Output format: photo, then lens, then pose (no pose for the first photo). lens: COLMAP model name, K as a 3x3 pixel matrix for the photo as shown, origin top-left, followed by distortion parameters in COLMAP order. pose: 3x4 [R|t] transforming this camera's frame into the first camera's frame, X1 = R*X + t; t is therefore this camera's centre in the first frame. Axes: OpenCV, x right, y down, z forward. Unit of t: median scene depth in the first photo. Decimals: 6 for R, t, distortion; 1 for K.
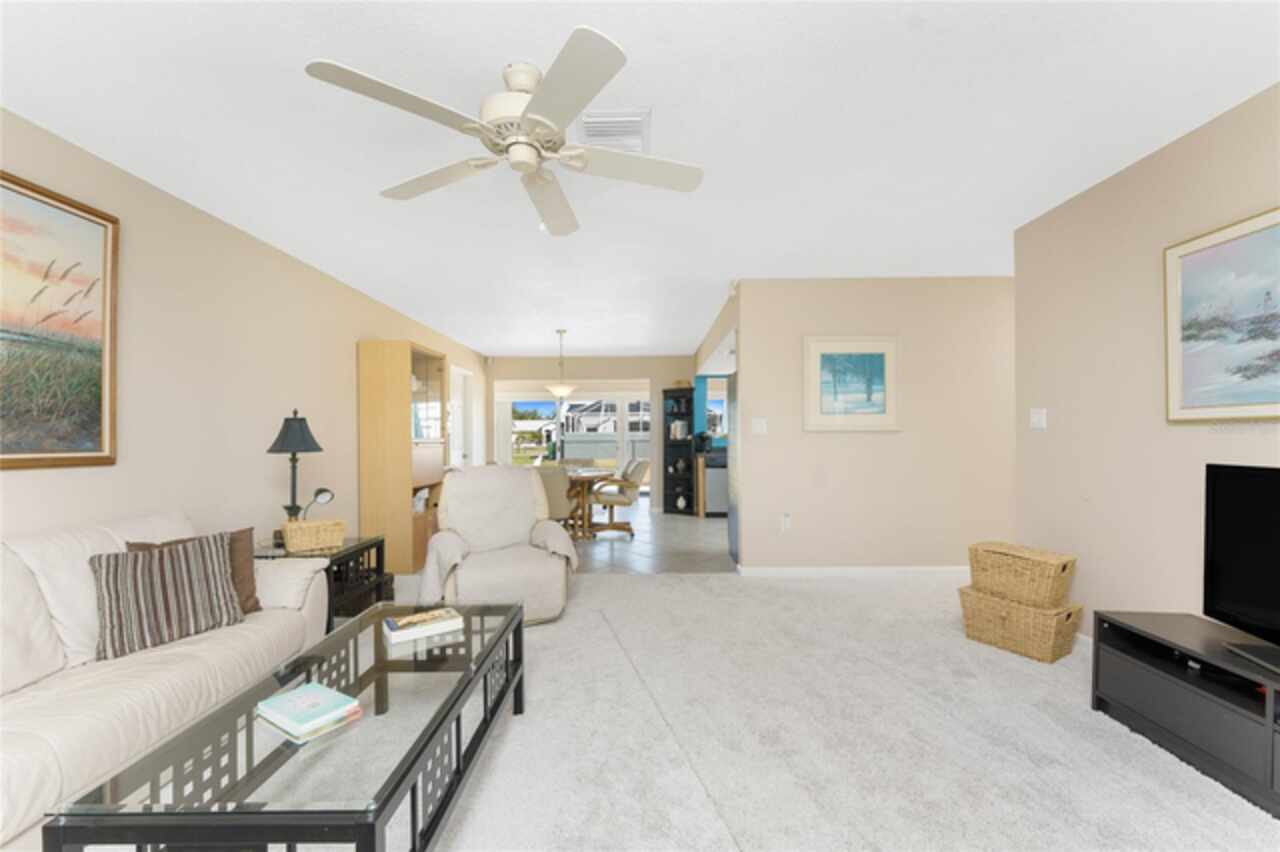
lens RADIAL K [[503.5, 0, 642.0], [0, 503.5, 442.9], [0, 0, 1]] dist [-0.000139, 0.000095]
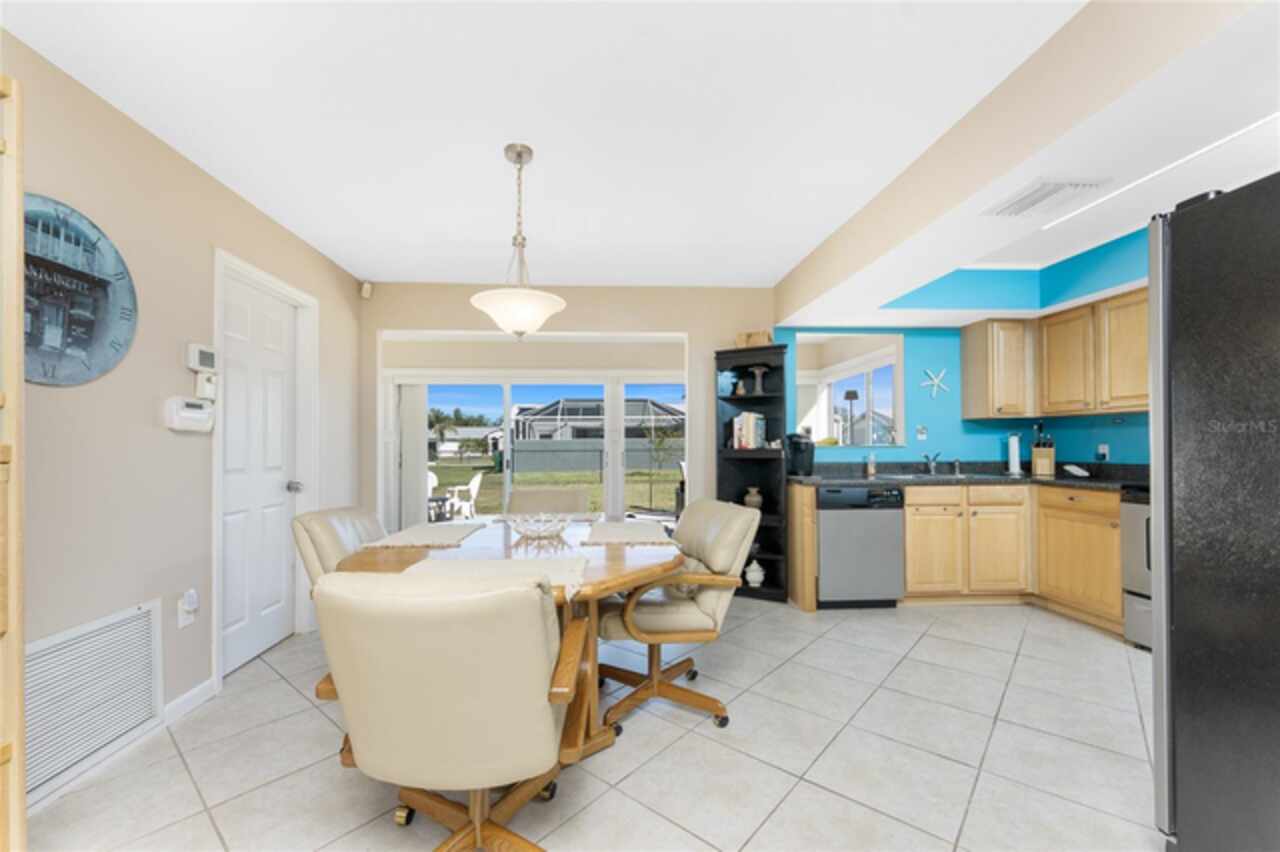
lens RADIAL K [[519.0, 0, 633.9], [0, 519.0, 441.1], [0, 0, 1]] dist [-0.000346, -0.000126]
pose [[0.997005, 0.003554, 0.077254, -0.156778], [-0.001986, 0.999791, -0.020359, -0.007489], [-0.077310, 0.020144, 0.996804, 0.917168]]
